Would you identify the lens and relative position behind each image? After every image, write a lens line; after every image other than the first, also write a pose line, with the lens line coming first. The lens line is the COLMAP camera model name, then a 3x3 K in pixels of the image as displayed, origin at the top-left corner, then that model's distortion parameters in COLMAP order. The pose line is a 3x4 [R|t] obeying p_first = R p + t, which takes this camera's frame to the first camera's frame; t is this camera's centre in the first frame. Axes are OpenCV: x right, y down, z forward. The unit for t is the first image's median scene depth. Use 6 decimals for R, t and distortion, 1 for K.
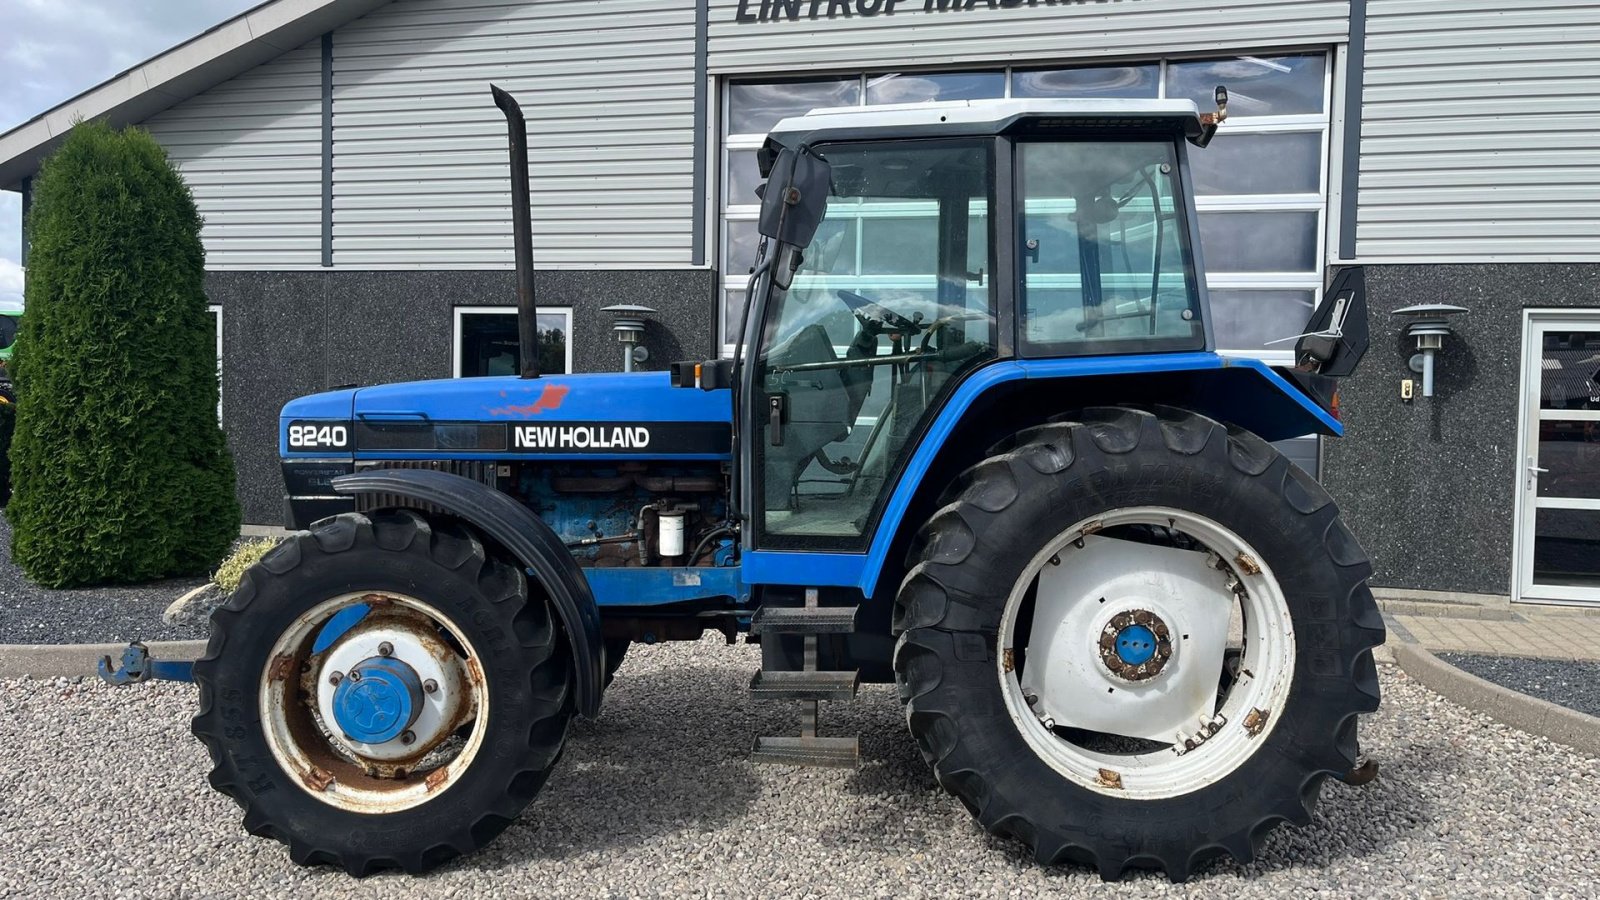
lens RADIAL K [[1211.7, 0, 805.9], [0, 1211.7, 440.9], [0, 0, 1]] dist [0.057855, -0.069331]
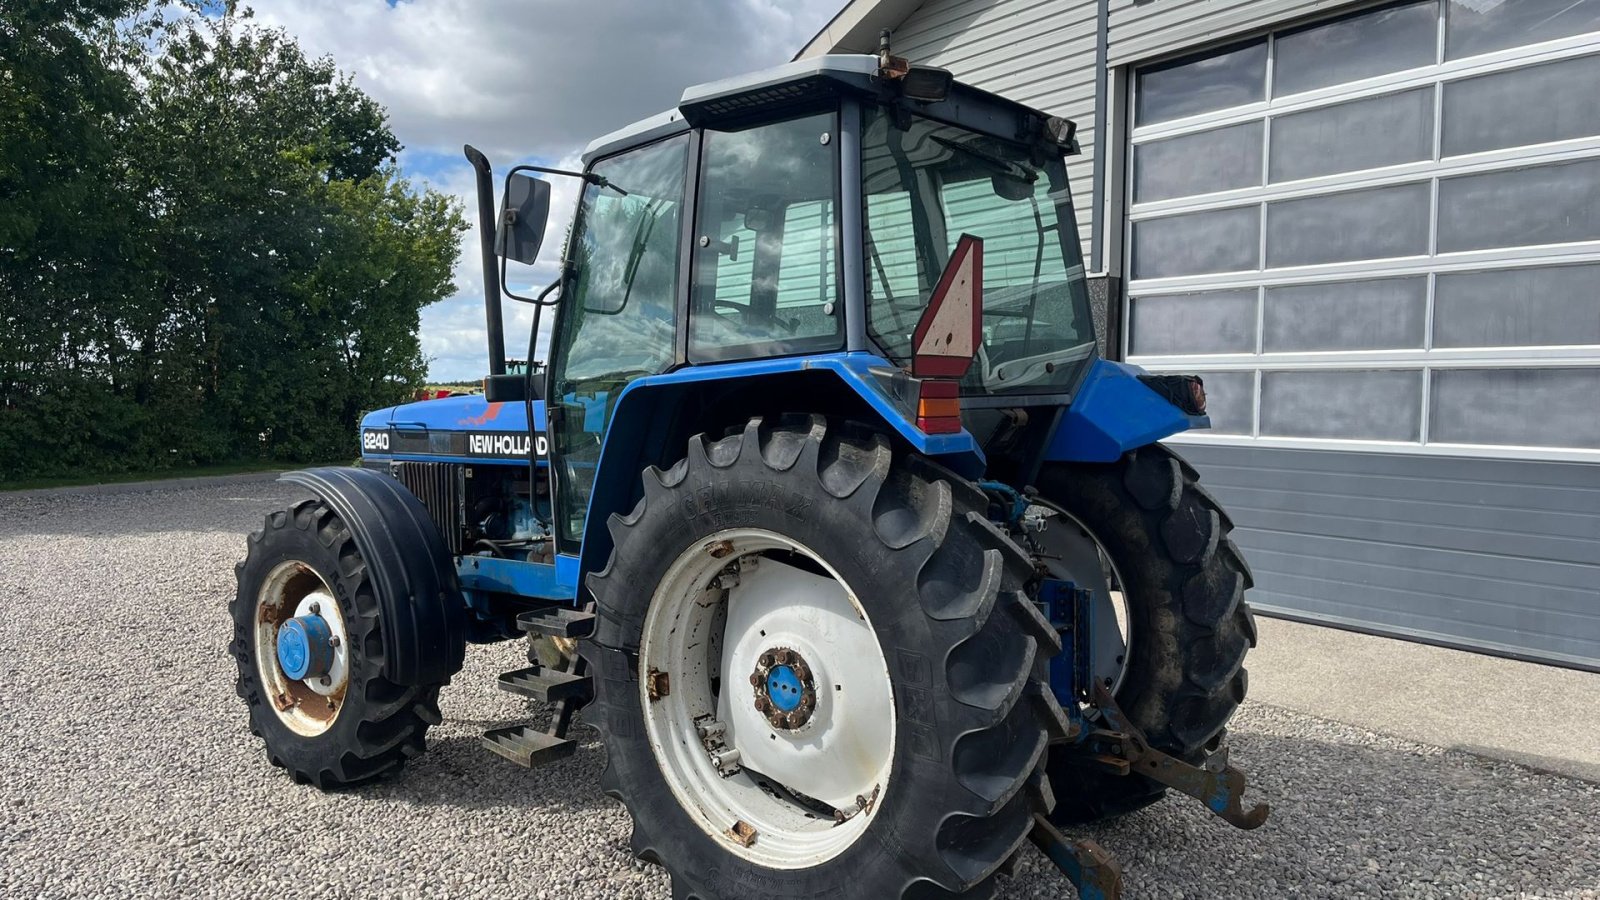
lens RADIAL K [[1211.7, 0, 797.7], [0, 1211.7, 450.5], [0, 0, 1]] dist [0.057855, -0.069331]
pose [[0.770404, 0.016313, -0.637348, 0.404635], [-0.023126, 0.999730, -0.002366, -0.000722], [0.637137, 0.016562, 0.770573, 0.160805]]
